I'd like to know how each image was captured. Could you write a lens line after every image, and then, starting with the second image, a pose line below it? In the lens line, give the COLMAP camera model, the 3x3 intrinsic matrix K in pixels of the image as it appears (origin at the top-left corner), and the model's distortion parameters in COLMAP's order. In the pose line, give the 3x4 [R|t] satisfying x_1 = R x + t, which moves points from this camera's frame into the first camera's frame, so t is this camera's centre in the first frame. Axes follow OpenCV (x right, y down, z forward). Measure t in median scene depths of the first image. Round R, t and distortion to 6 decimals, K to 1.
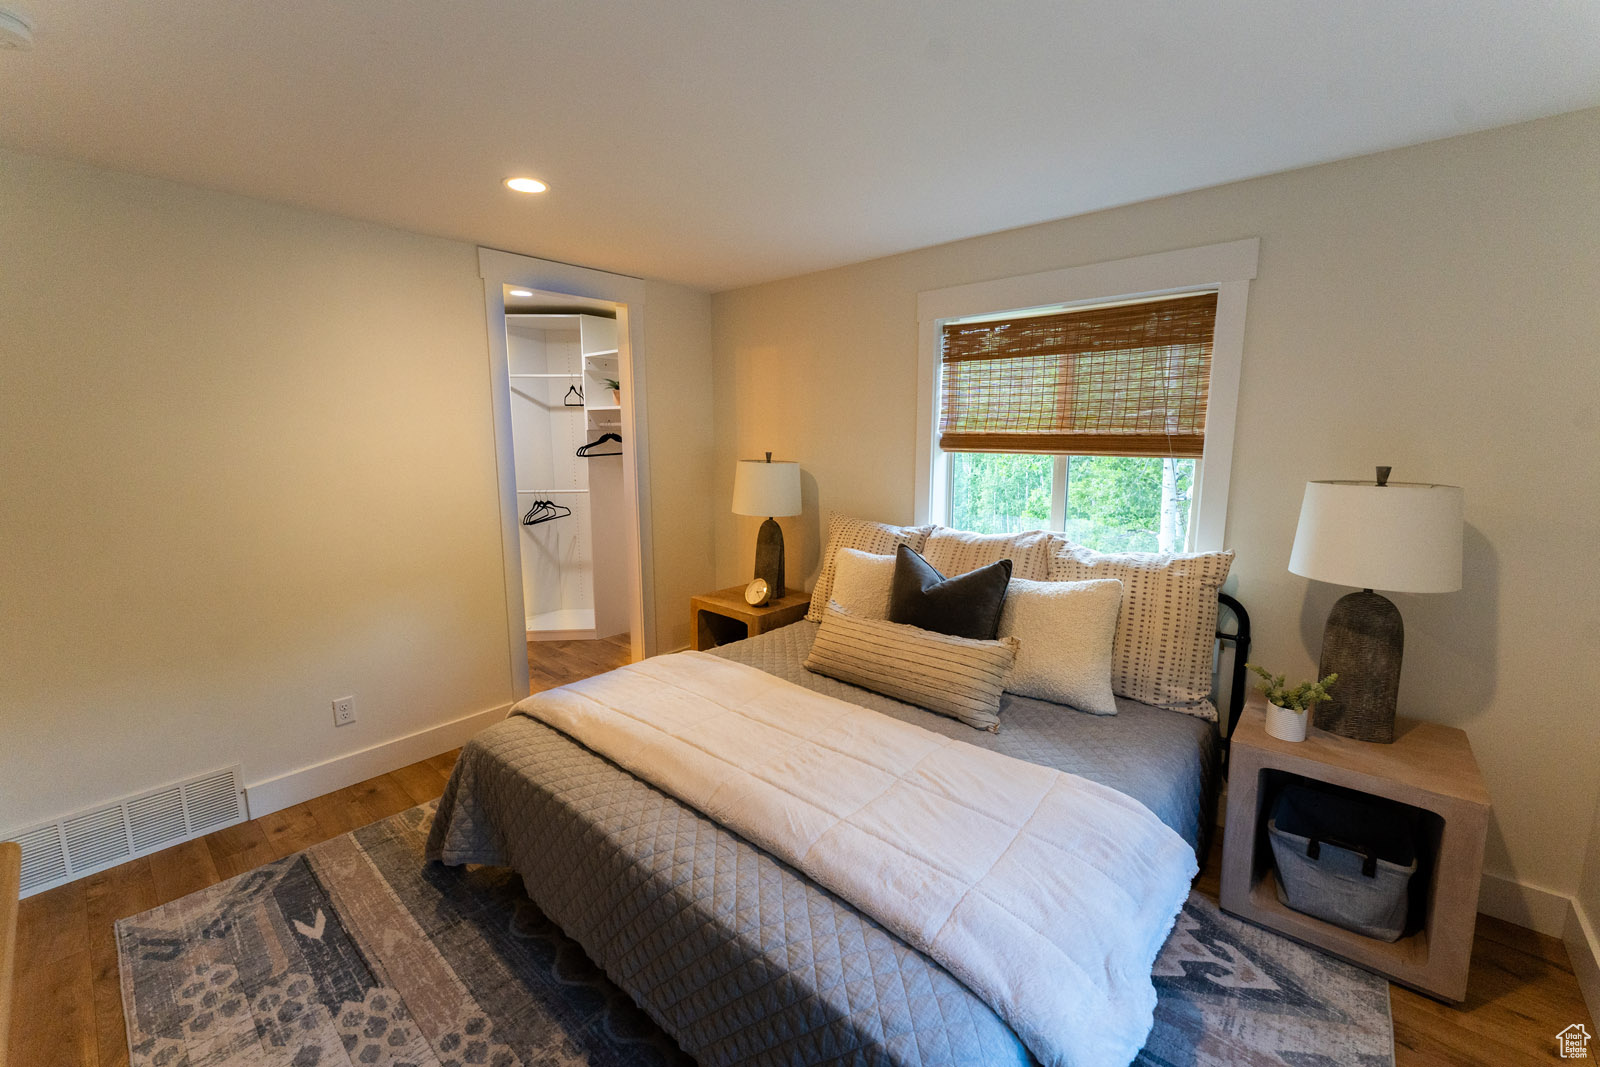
lens RADIAL K [[647.9, 0, 804.0], [0, 647.9, 529.2], [0, 0, 1]] dist [-0.002195, 0.000064]
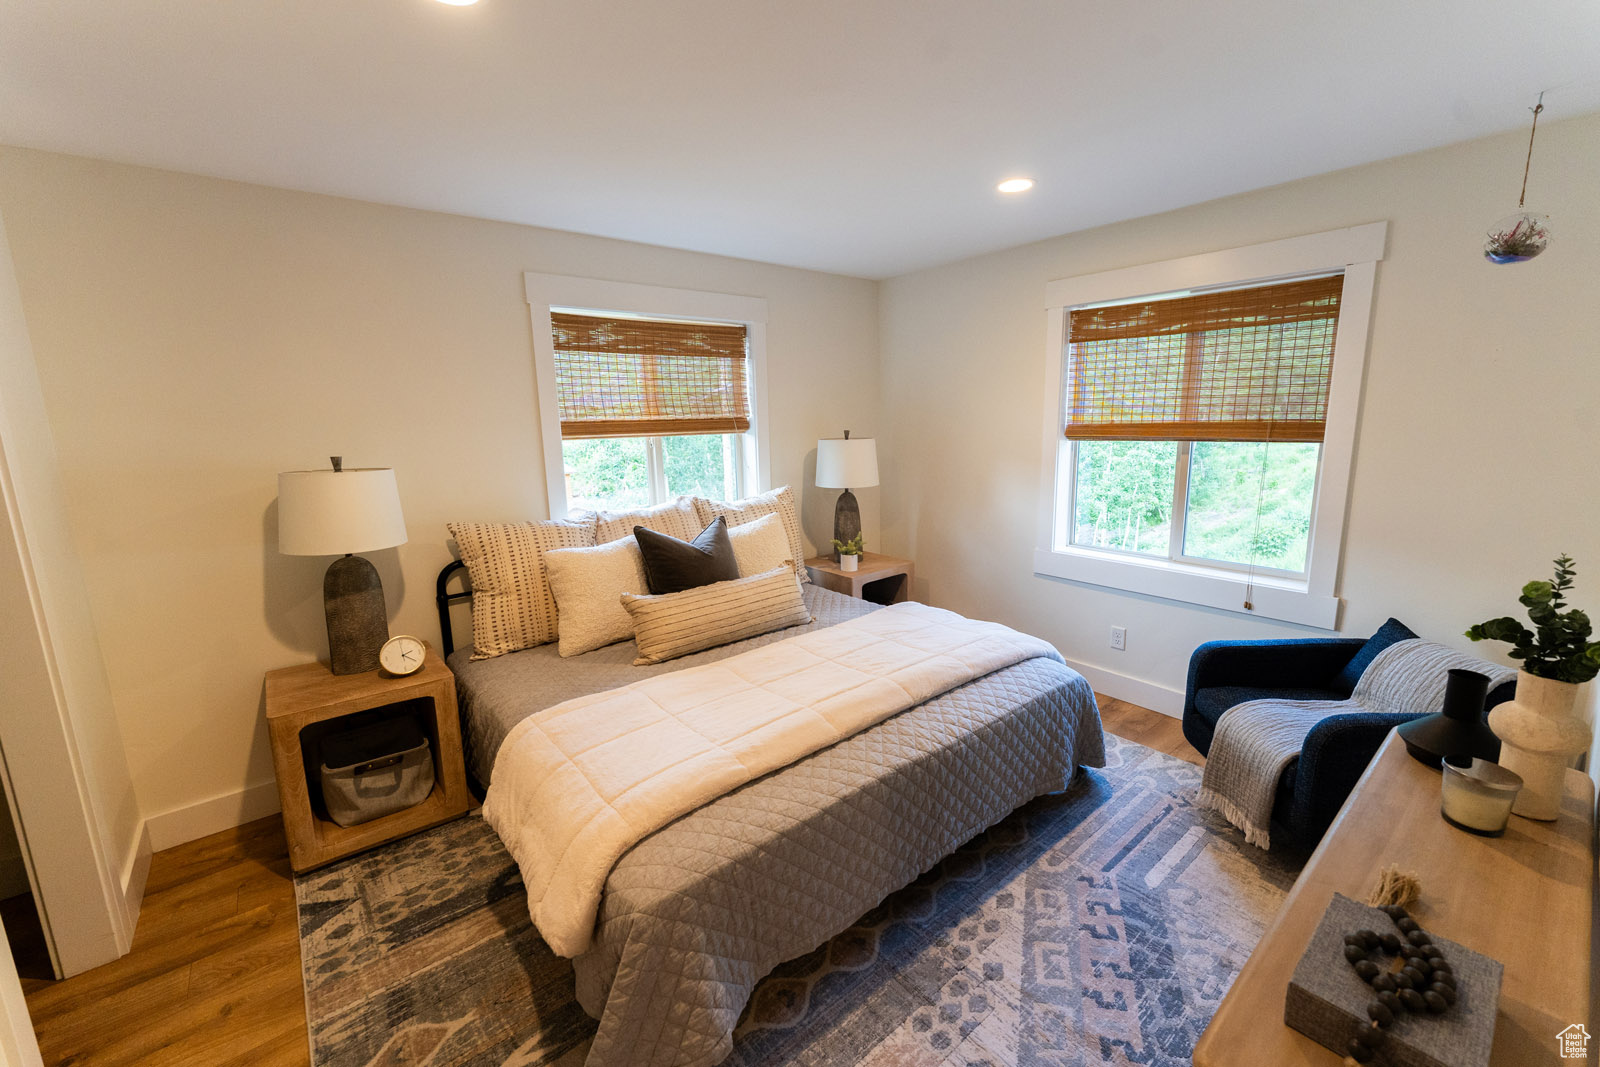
lens RADIAL K [[647.9, 0, 804.1], [0, 647.9, 535.4], [0, 0, 1]] dist [-0.002195, 0.000064]
pose [[0.157606, -0.188259, 0.969391, -1.023391], [0.167742, 0.972497, 0.161591, -0.107383], [-0.973151, 0.137140, 0.184850, 0.675314]]
